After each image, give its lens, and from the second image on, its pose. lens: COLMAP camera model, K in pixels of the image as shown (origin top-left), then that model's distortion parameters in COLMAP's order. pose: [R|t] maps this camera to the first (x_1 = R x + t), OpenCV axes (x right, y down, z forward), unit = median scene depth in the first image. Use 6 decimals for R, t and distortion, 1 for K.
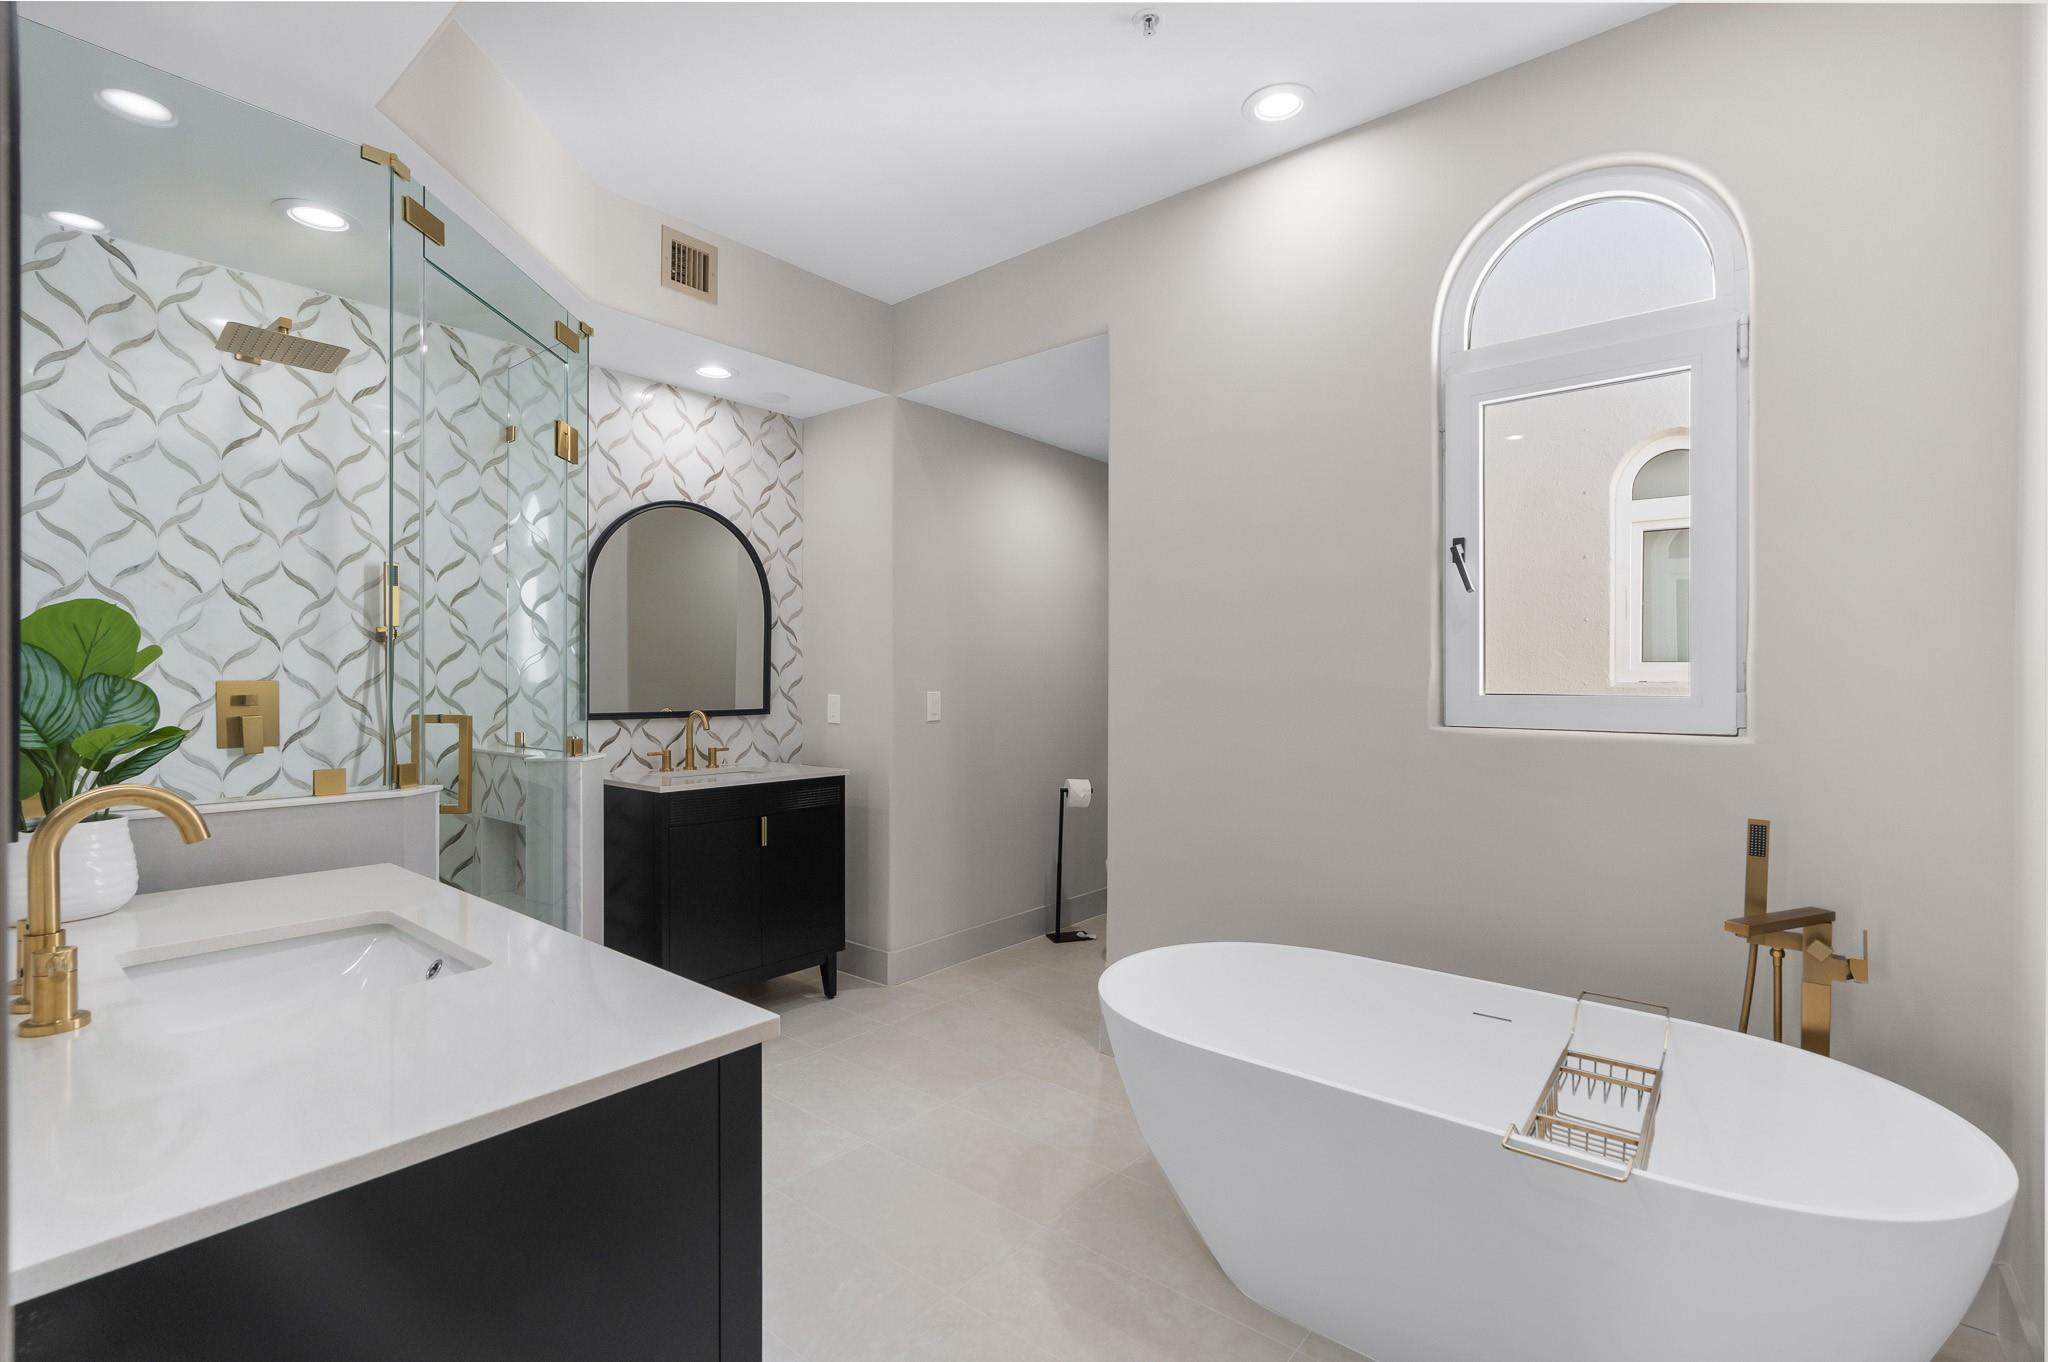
lens RADIAL K [[924.3, 0, 1021.7], [0, 924.3, 687.2], [0, 0, 1]] dist [-0.010210, 0.003945]
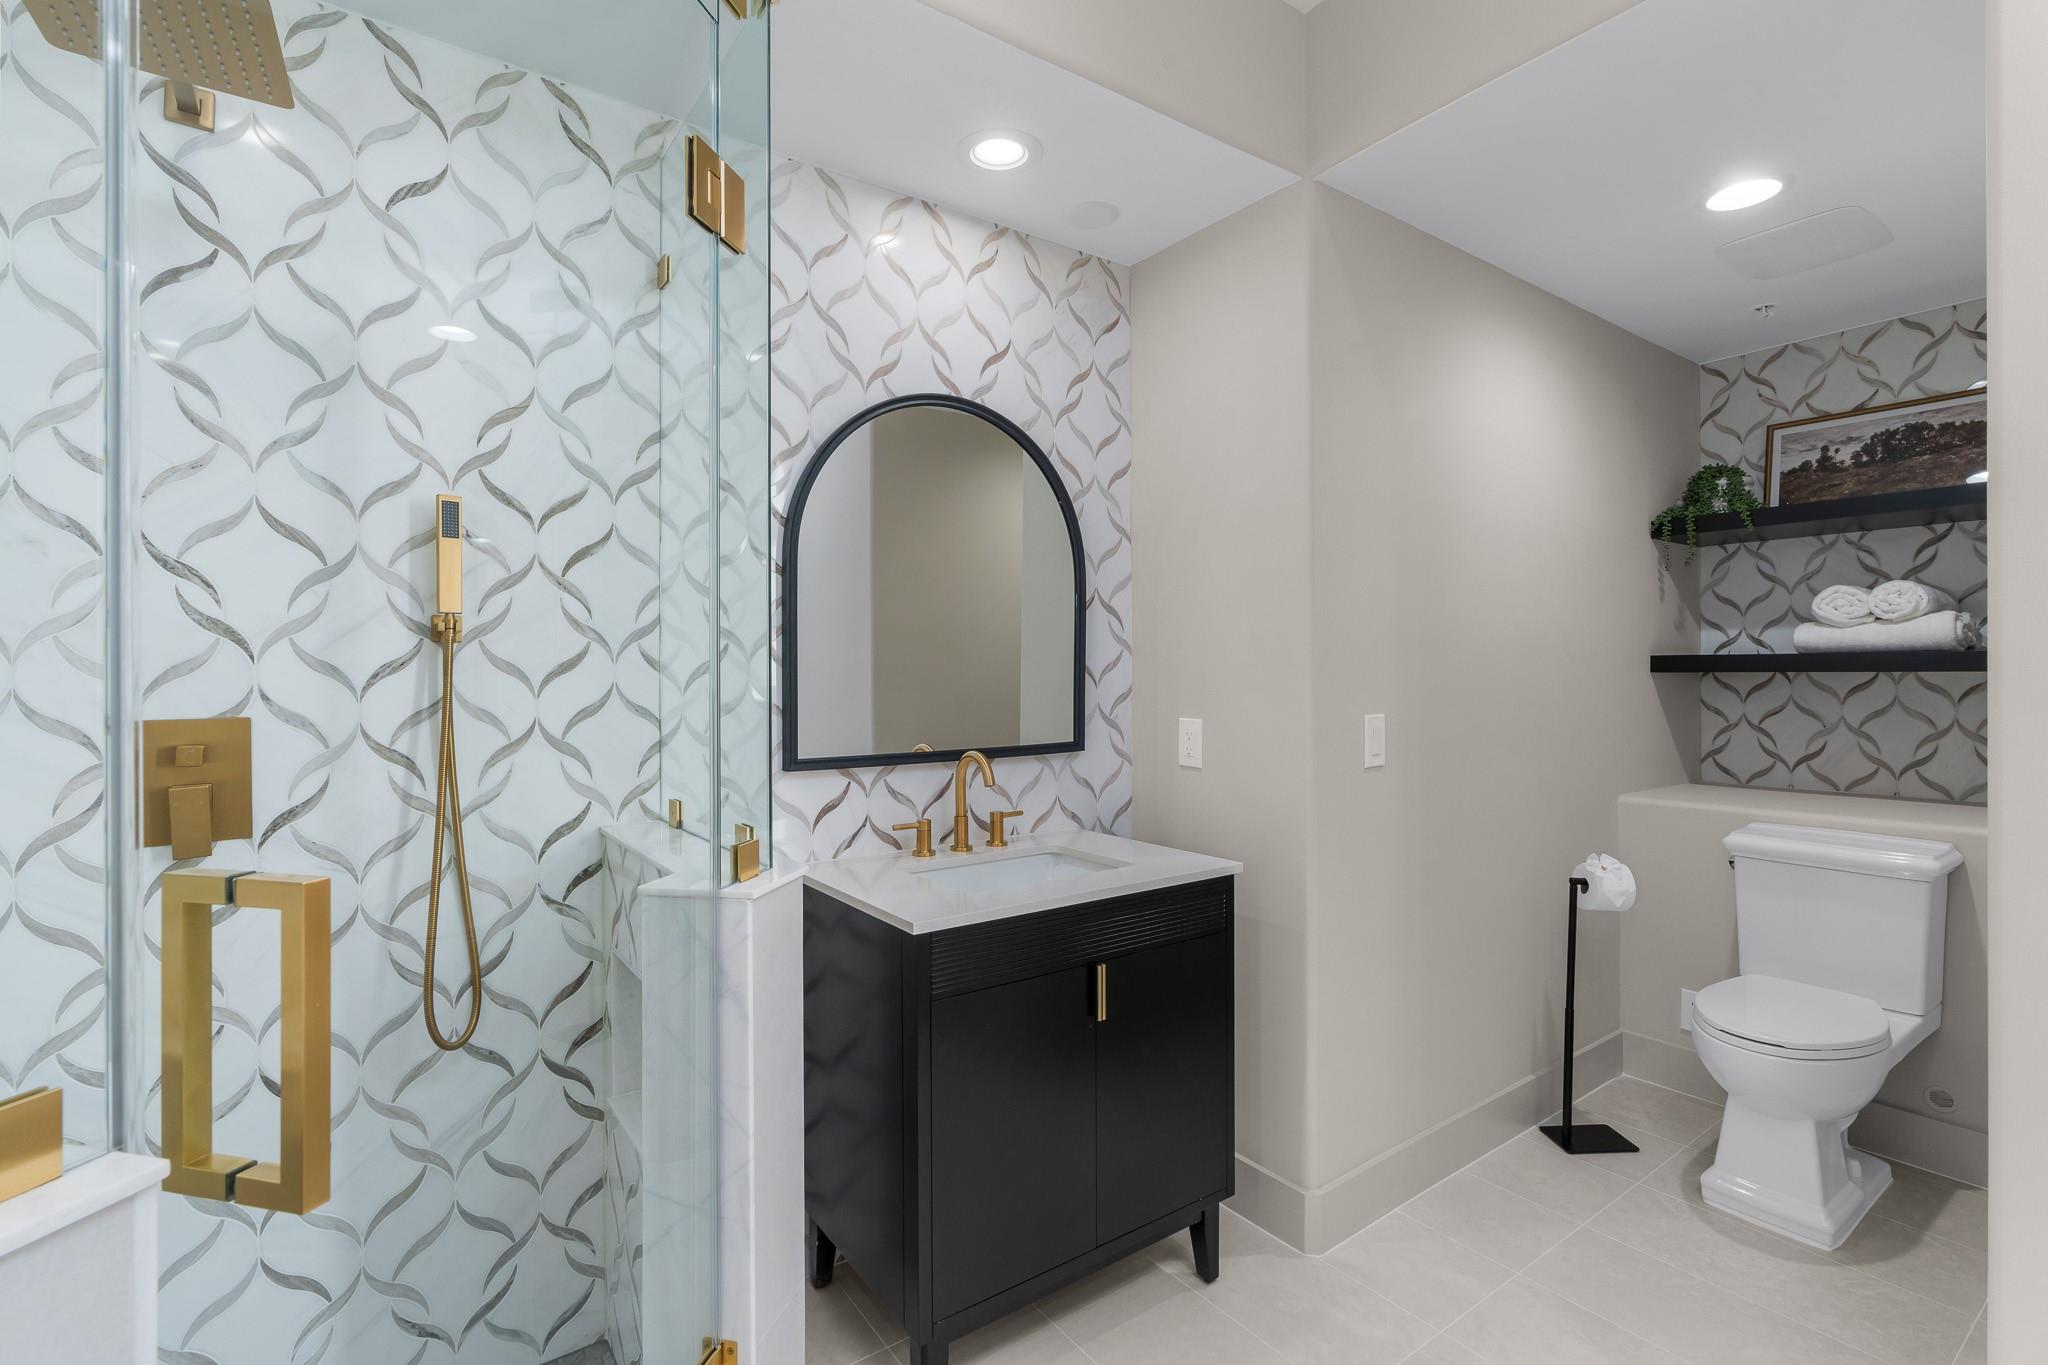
lens RADIAL K [[924.3, 0, 1011.2], [0, 924.3, 669.8], [0, 0, 1]] dist [-0.010210, 0.003945]
pose [[0.963744, -0.007604, -0.266722, -0.198832], [0.005505, 0.999948, -0.008619, -0.023637], [0.266773, 0.006839, 0.963735, 0.511861]]
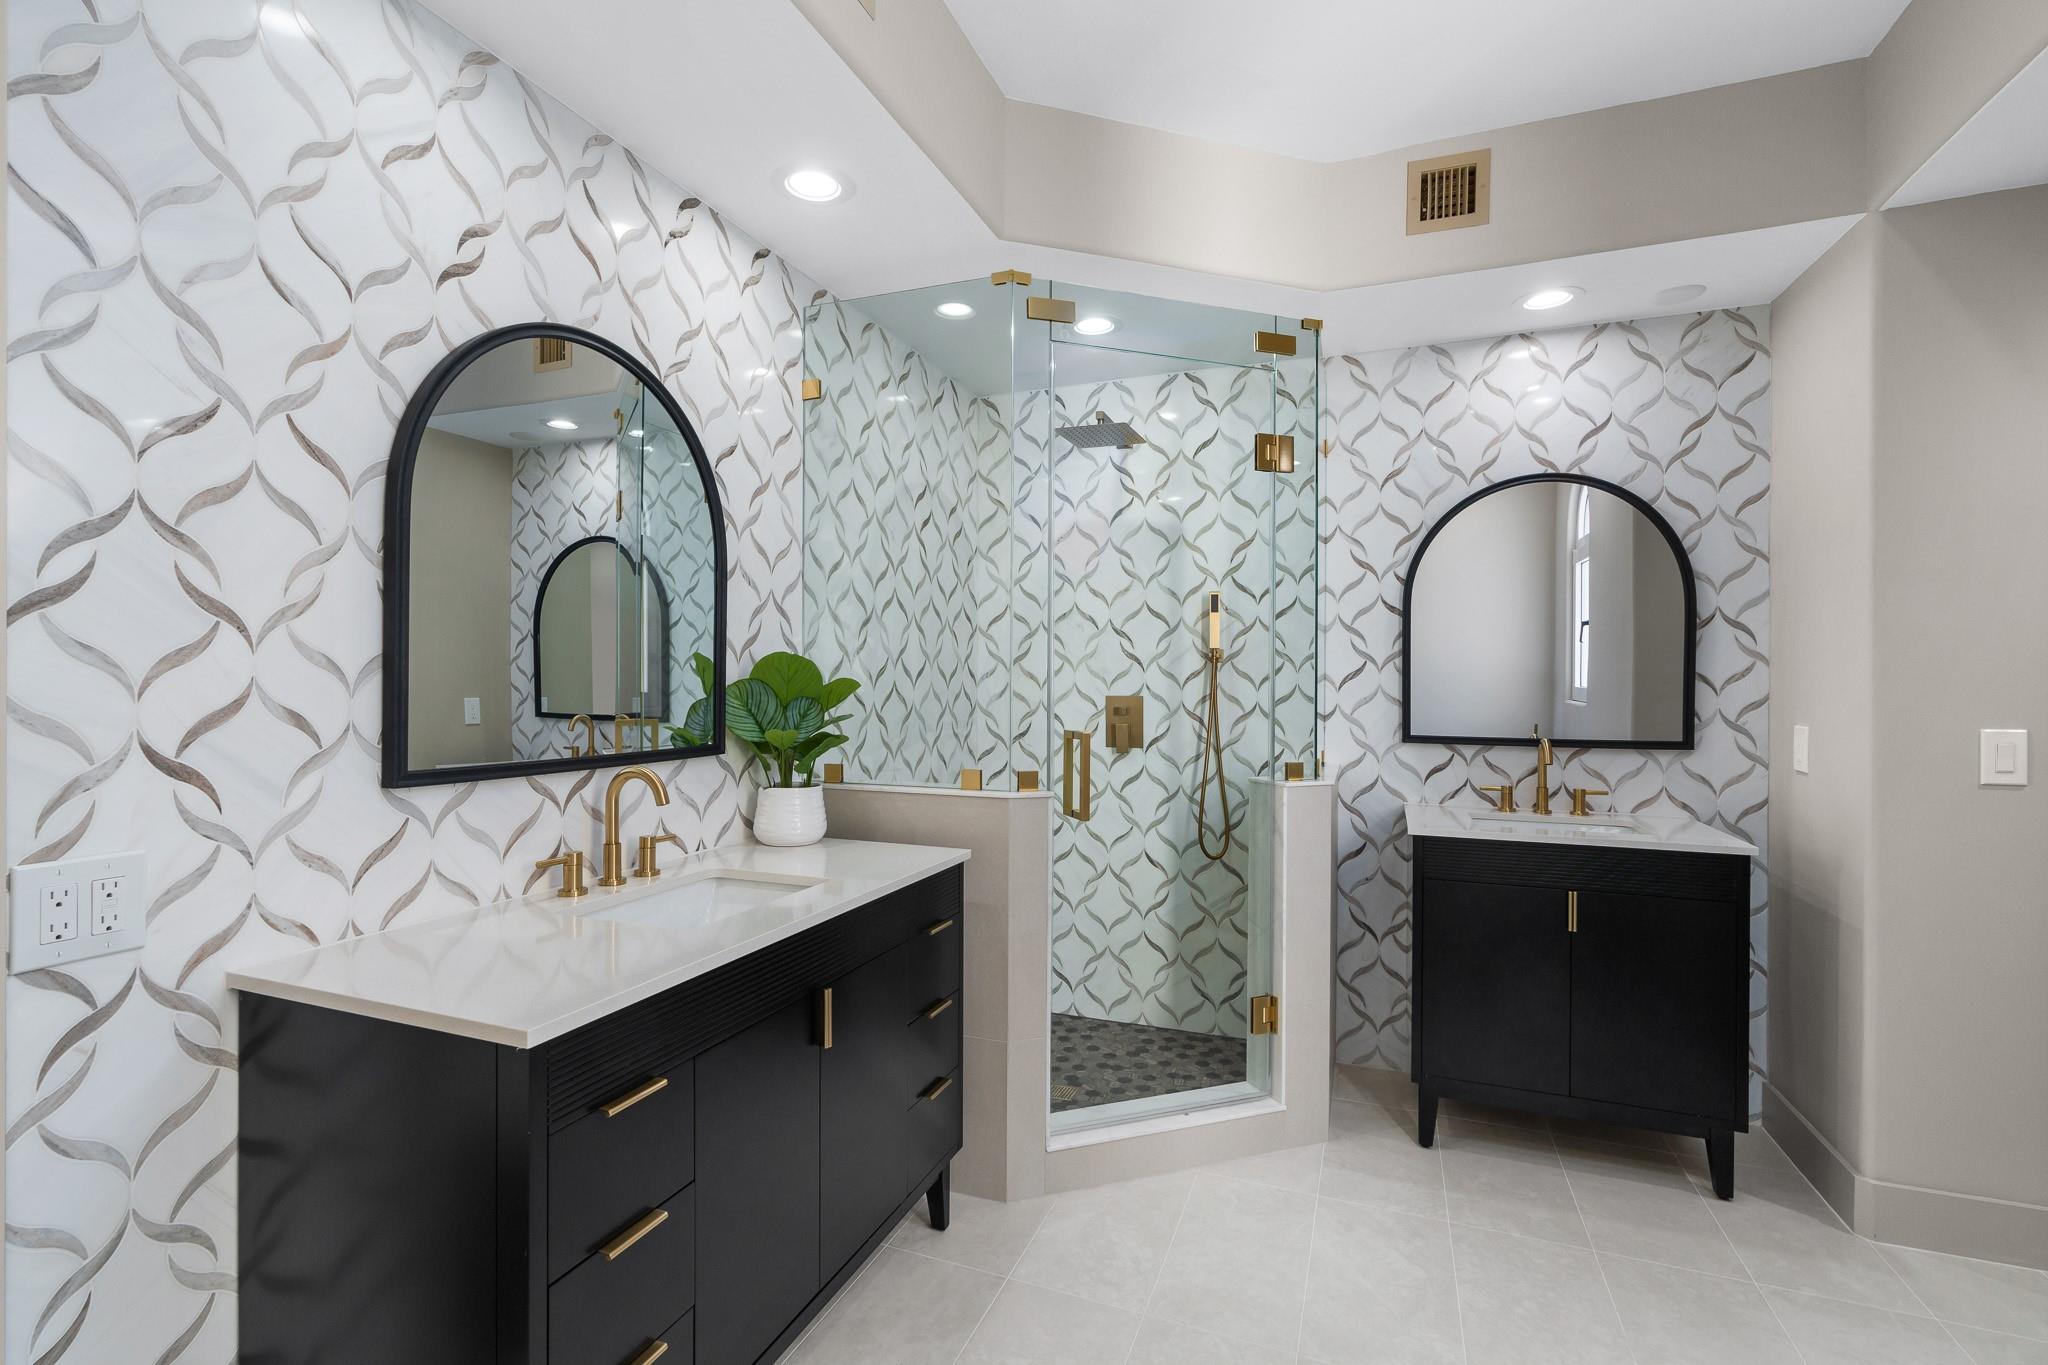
lens RADIAL K [[924.3, 0, 1016.7], [0, 924.3, 681.2], [0, 0, 1]] dist [-0.010210, 0.003945]
pose [[0.311415, 0.002942, -0.950270, 0.285299], [-0.010164, 0.999948, -0.000235, -0.021369], [0.950220, 0.009732, 0.311428, 0.380861]]
